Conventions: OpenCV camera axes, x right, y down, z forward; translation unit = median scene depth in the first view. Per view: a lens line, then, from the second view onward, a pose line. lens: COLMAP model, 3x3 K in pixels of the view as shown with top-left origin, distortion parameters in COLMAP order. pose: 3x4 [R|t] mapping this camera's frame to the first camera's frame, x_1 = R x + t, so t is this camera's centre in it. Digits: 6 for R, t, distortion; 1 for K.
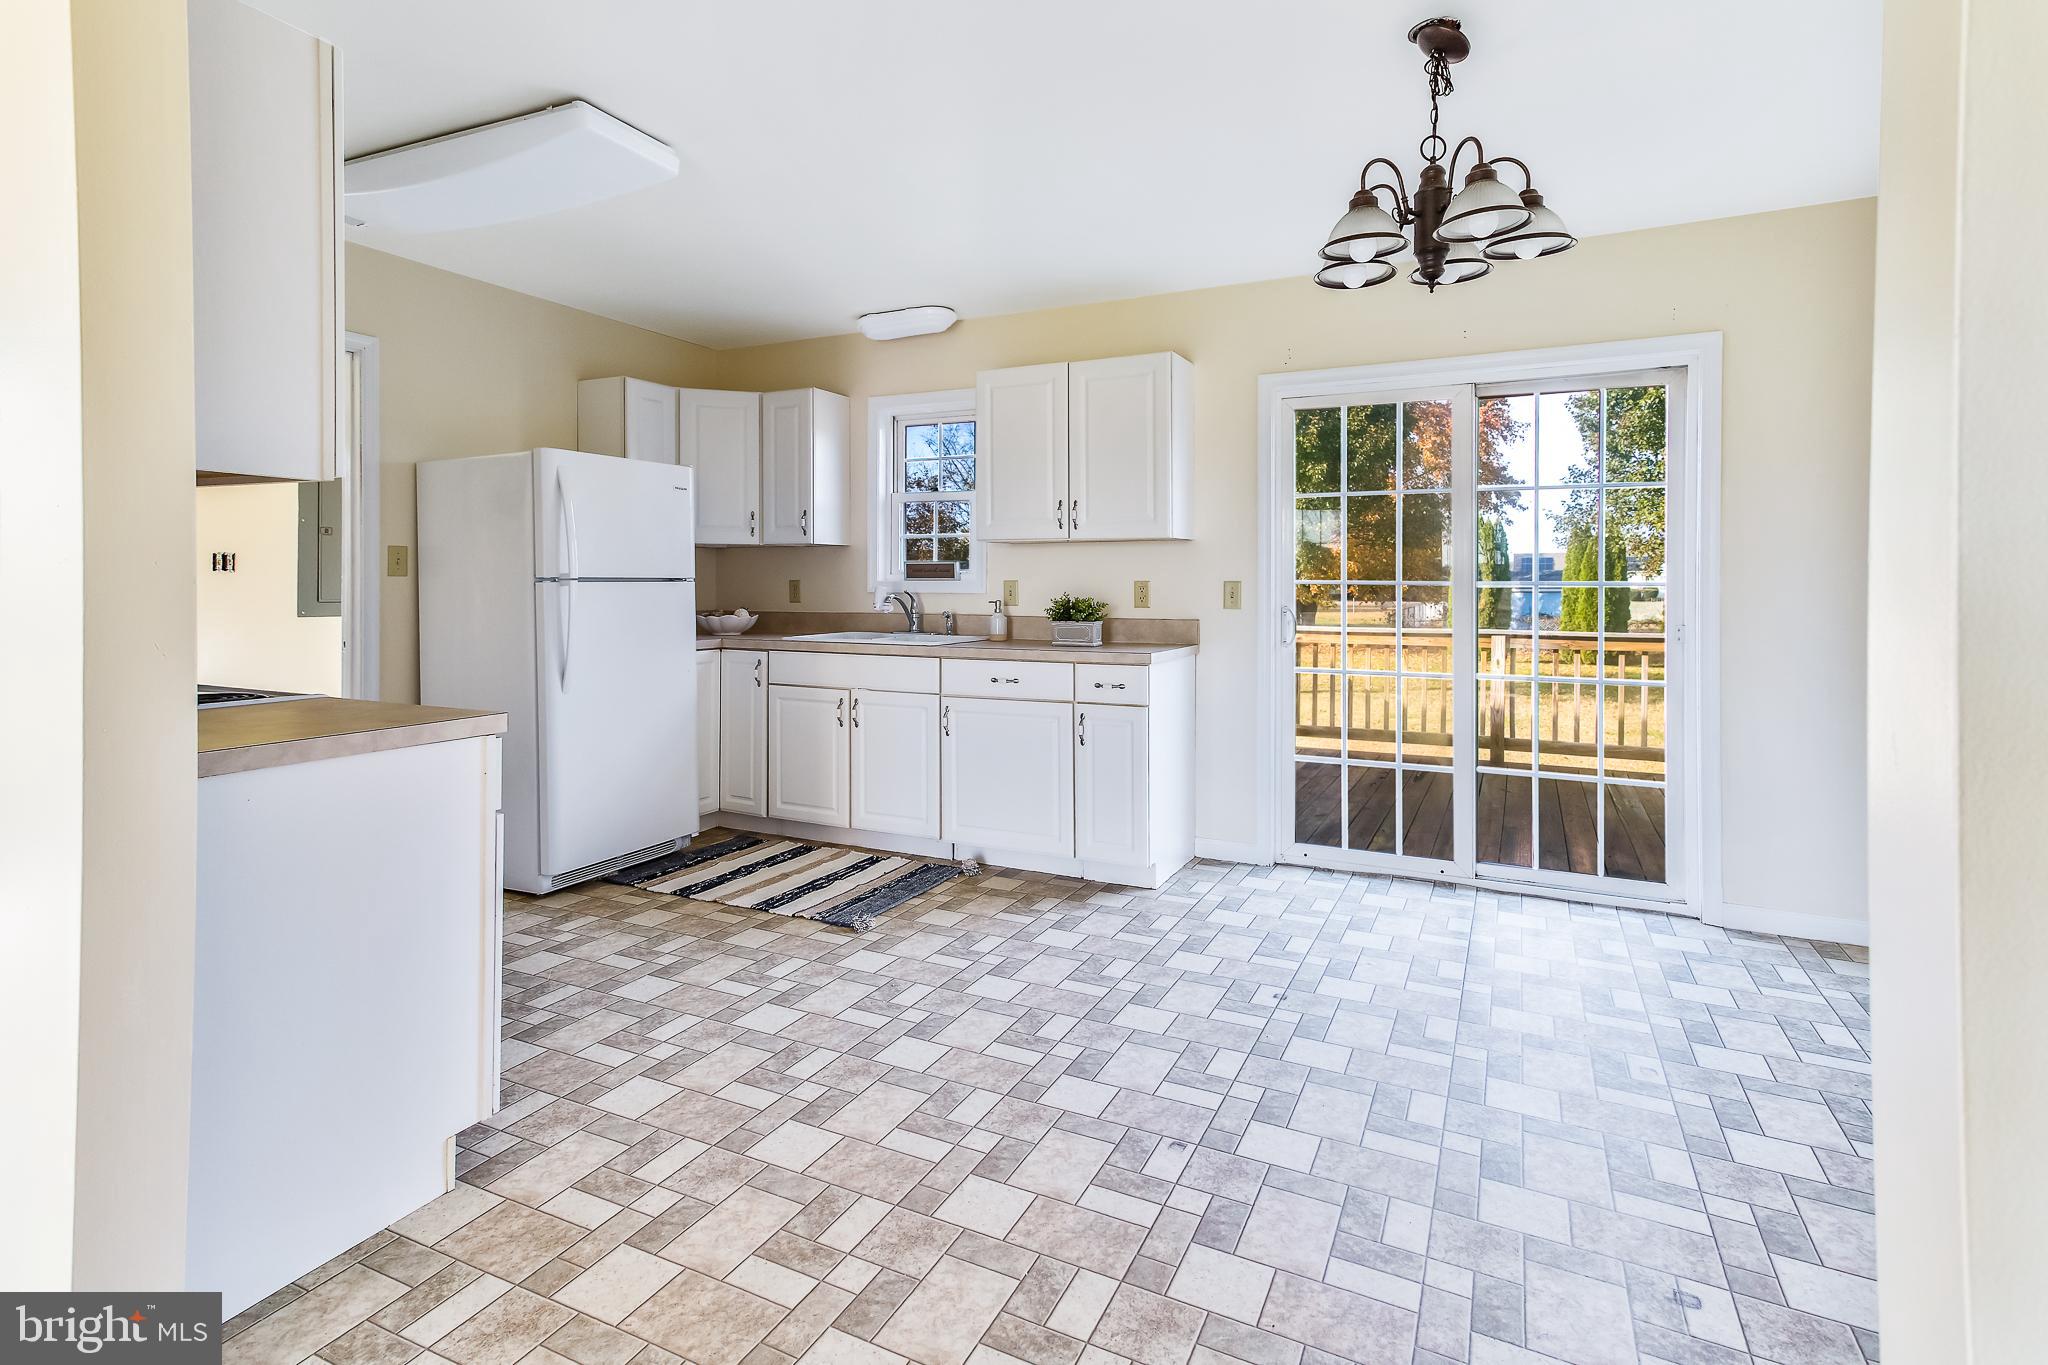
lens RADIAL K [[995.7, 0, 1024.0], [0, 995.7, 682.5], [0, 0, 1]] dist [0.007568, 0.007707]
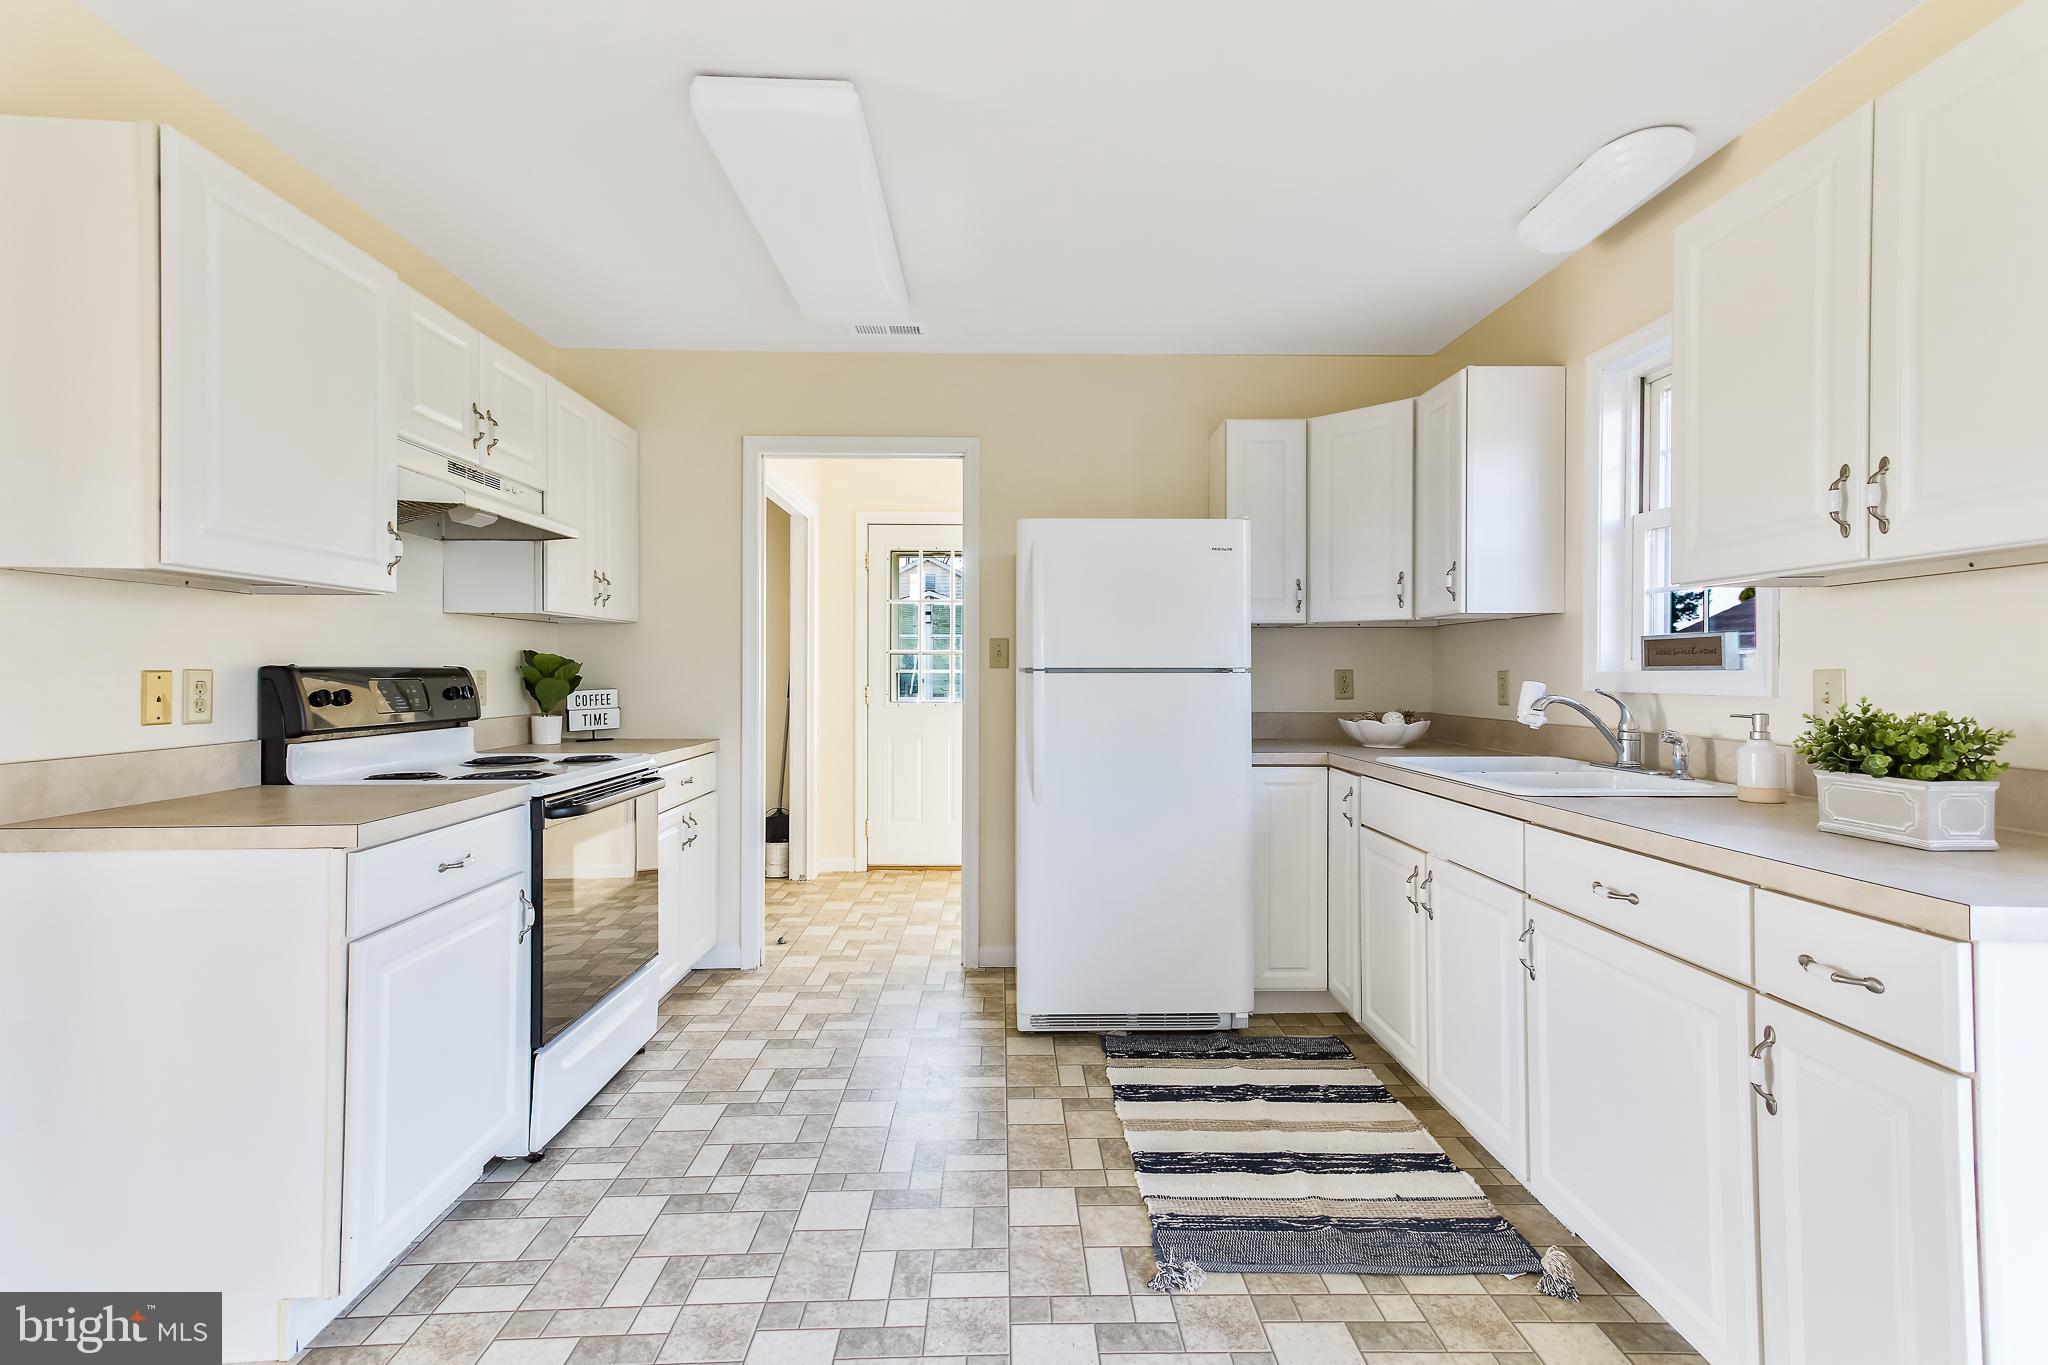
lens RADIAL K [[960.3, 0, 1024.0], [0, 960.3, 682.5], [0, 0, 1]] dist [0.030035, -0.000078]
pose [[0.457248, 0.007340, -0.889309, 0.226269], [-0.086543, 0.995587, -0.036280, -0.051961], [0.885118, 0.093553, 0.455865, 0.503425]]
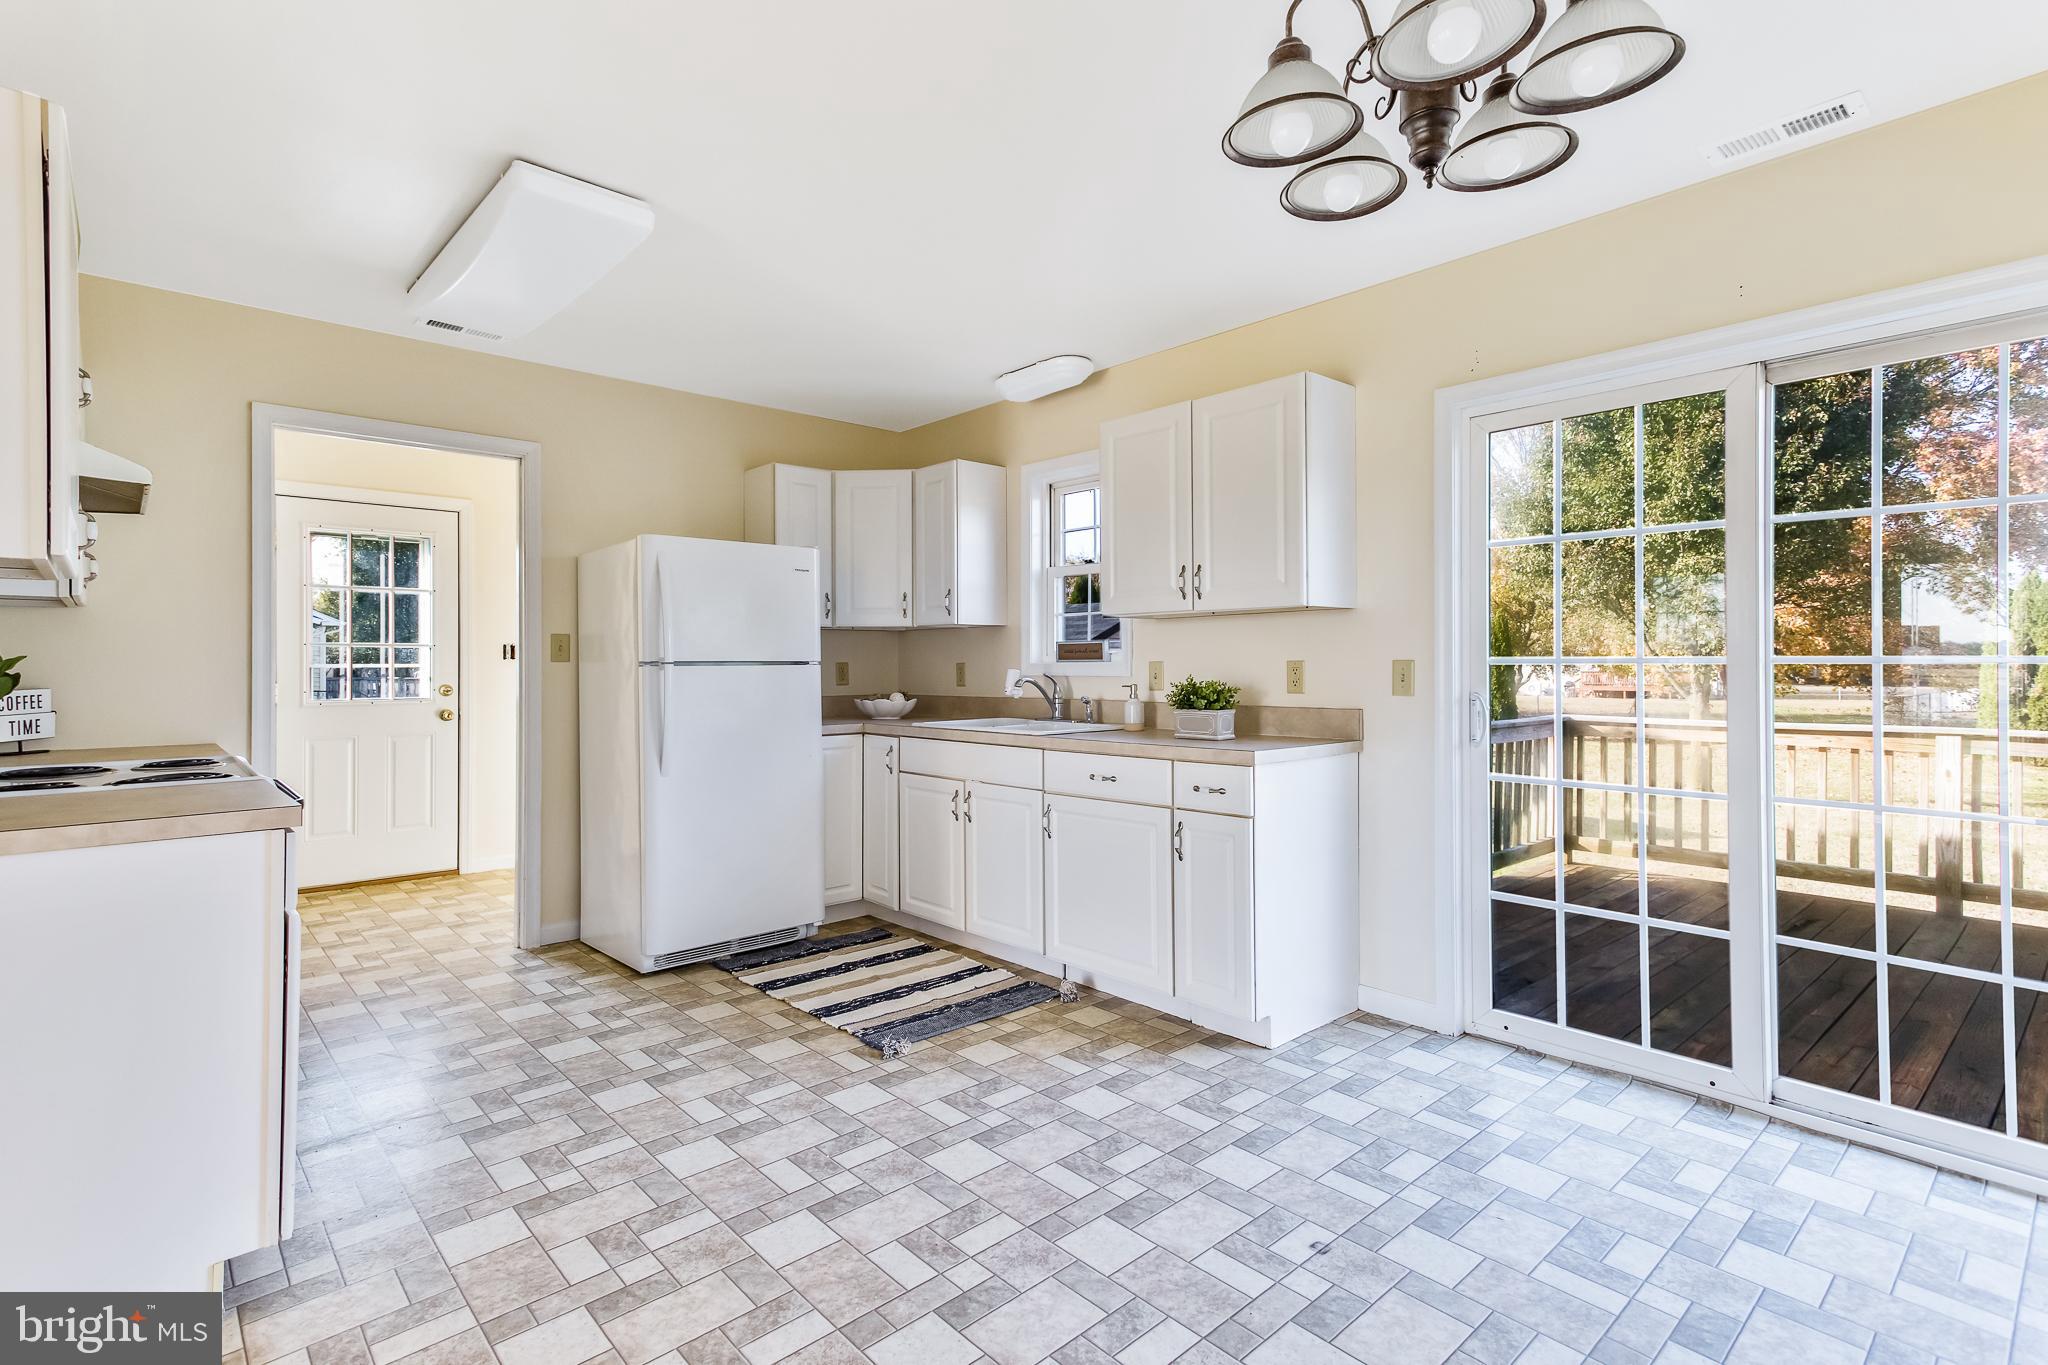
lens RADIAL K [[990.9, 0, 1024.0], [0, 990.9, 682.5], [0, 0, 1]] dist [0.012944, 0.009502]
pose [[0.928128, 0.000315, -0.372262, 0.216263], [-0.029454, 0.996927, -0.072590, -0.017865], [0.371095, 0.078337, 0.925285, 0.155390]]
